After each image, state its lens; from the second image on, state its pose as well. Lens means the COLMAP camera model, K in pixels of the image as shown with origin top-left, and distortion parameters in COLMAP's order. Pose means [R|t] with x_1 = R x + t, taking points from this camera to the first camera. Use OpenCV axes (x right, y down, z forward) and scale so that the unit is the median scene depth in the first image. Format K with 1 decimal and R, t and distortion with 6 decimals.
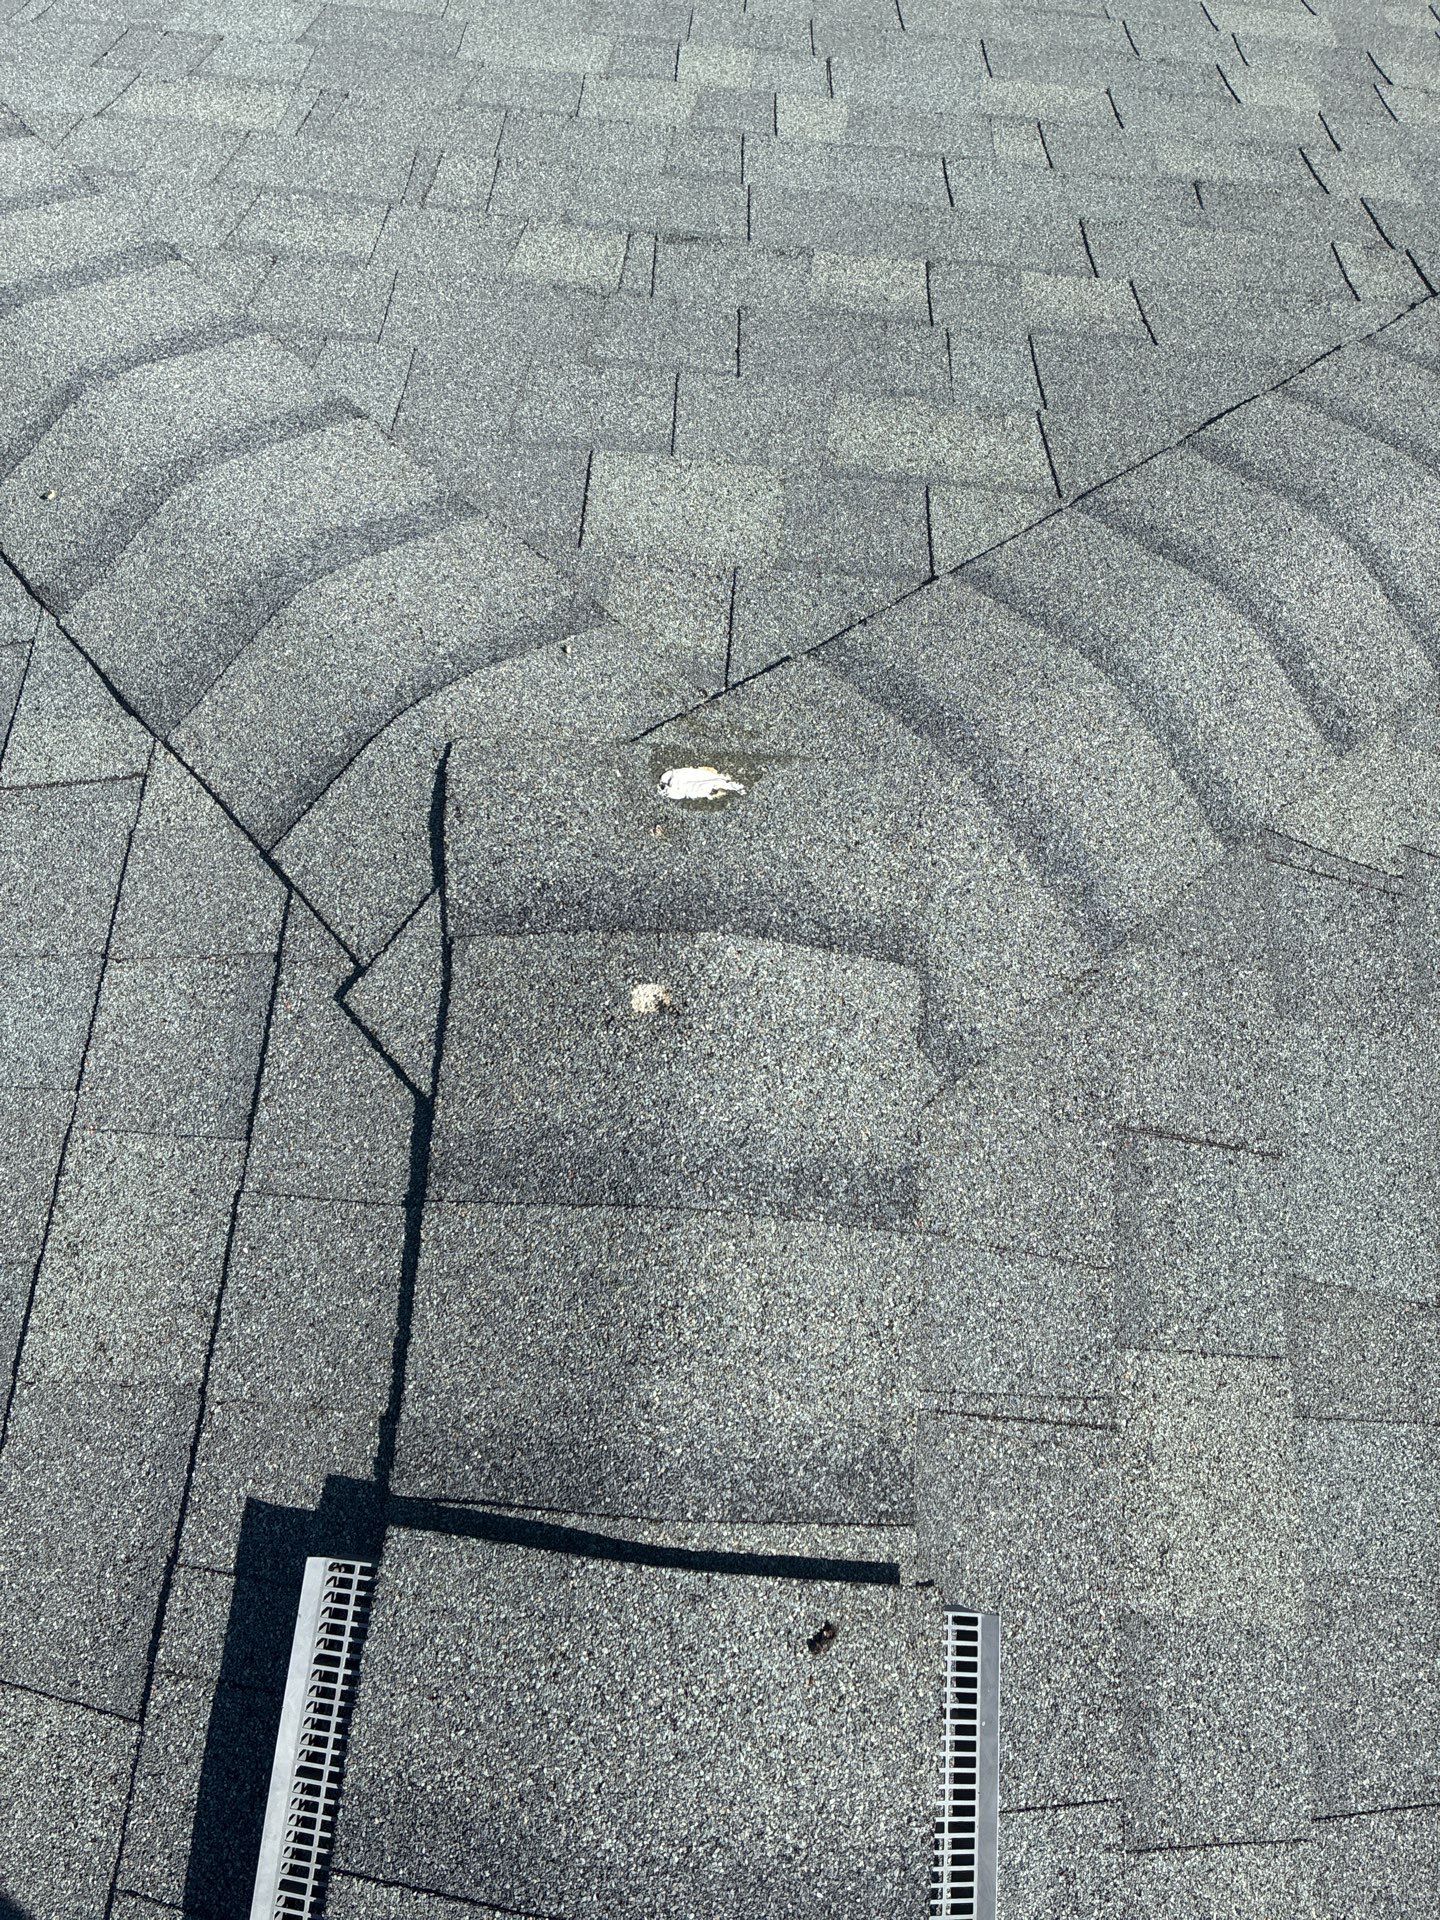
lens RADIAL K [[1403.2, 0, 747.5], [0, 1403.2, 957.9], [0, 0, 1]] dist [-0.000425, -0.008081]
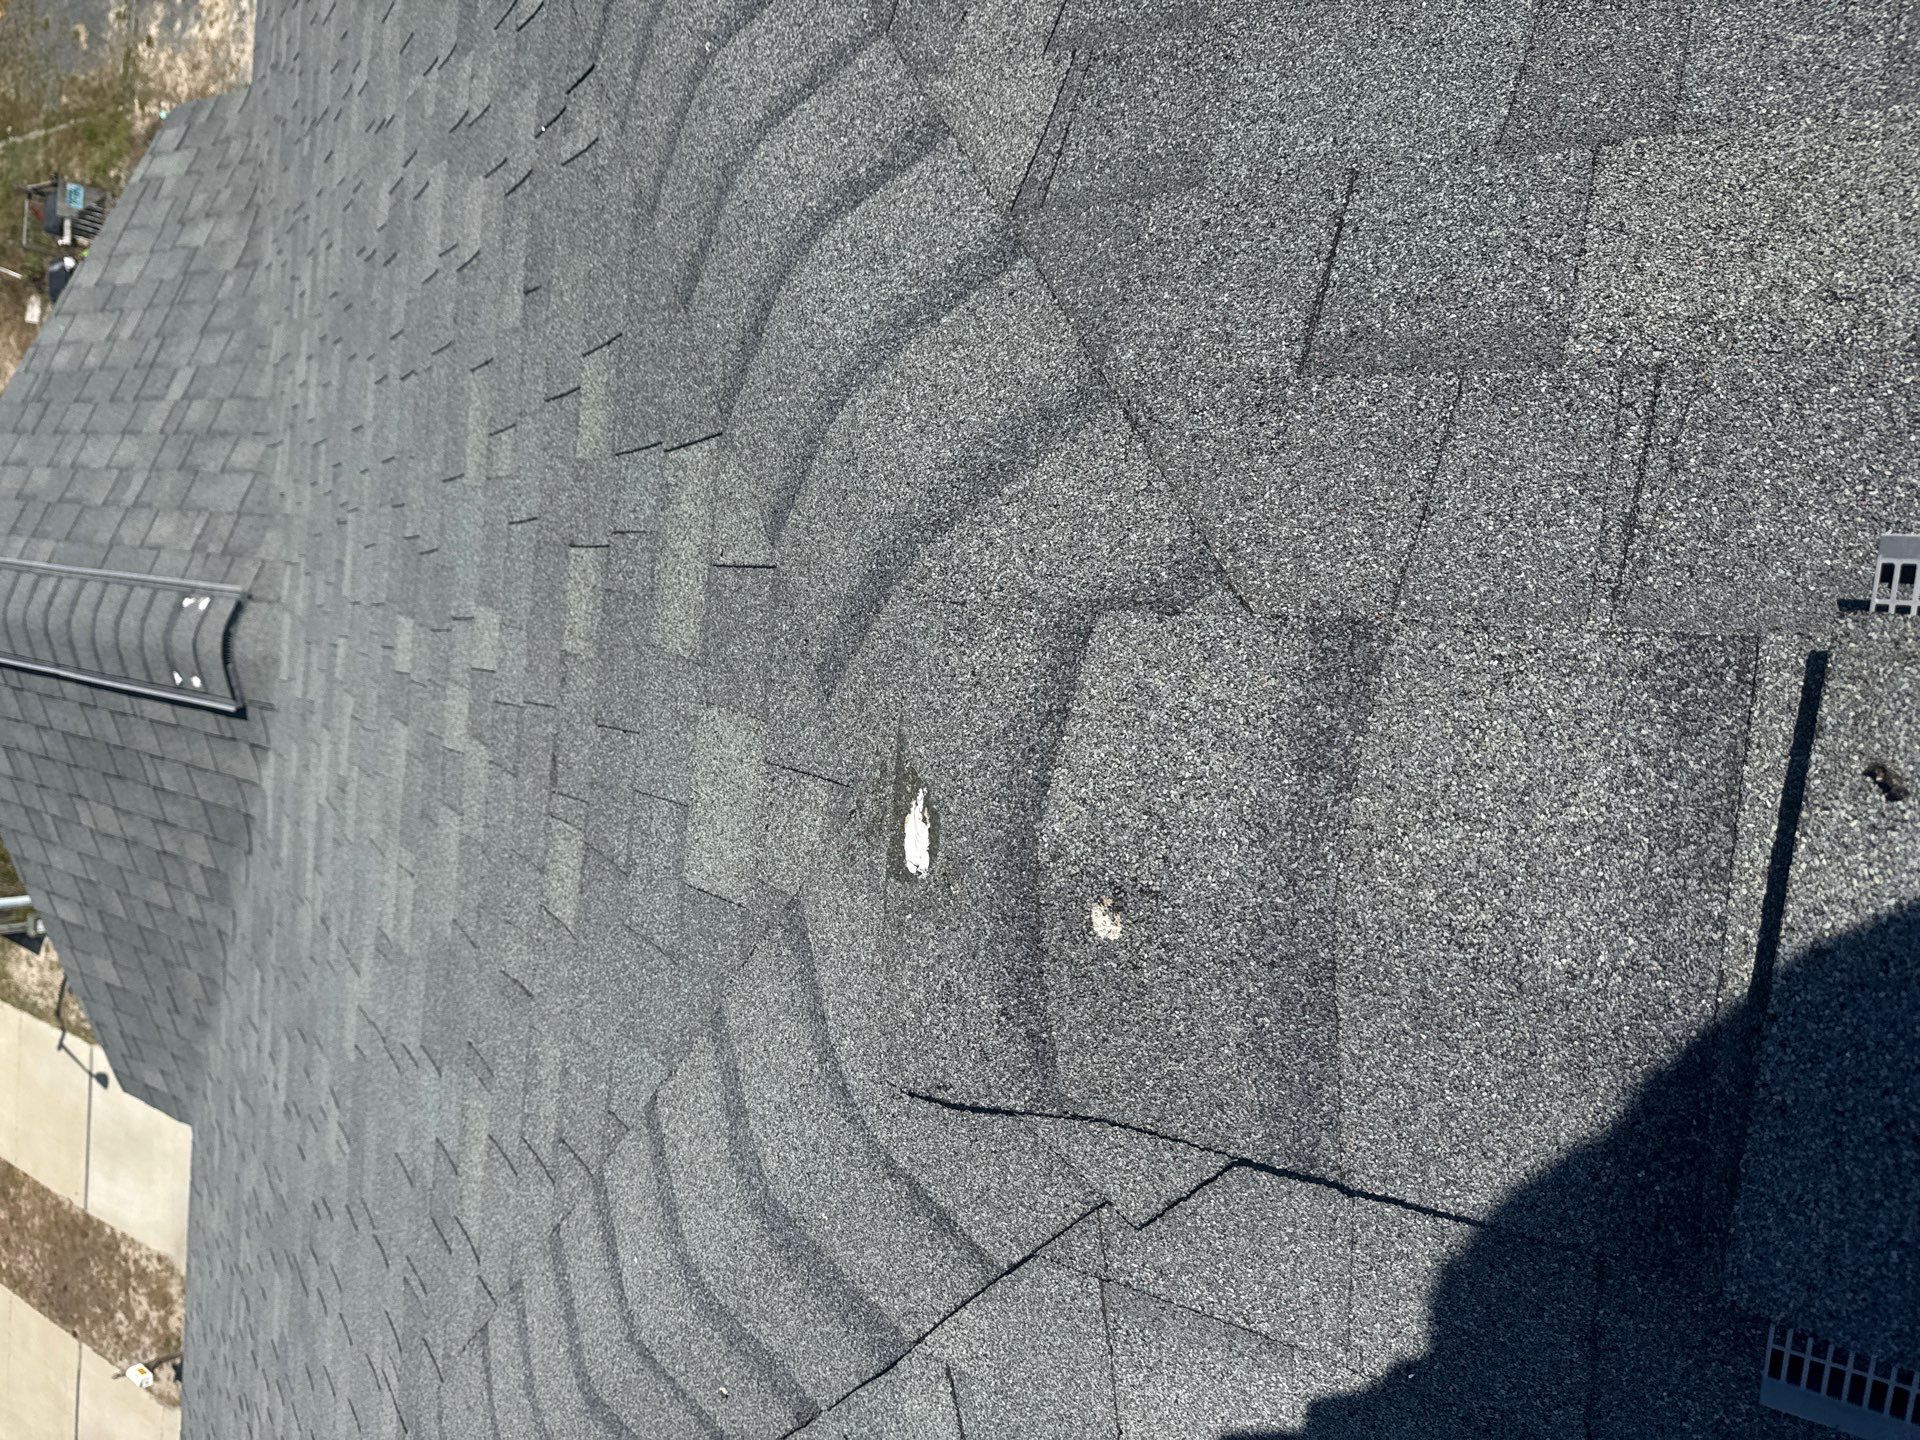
lens RADIAL K [[1341.8, 0, 960.0], [0, 1341.8, 720.0], [0, 0, 1]] dist [0.004690, -0.039939]
pose [[0.003635, -0.998473, -0.055116, 0.100427], [0.961949, 0.018550, -0.272600, 0.161443], [0.273206, -0.052028, 0.960548, 0.143585]]
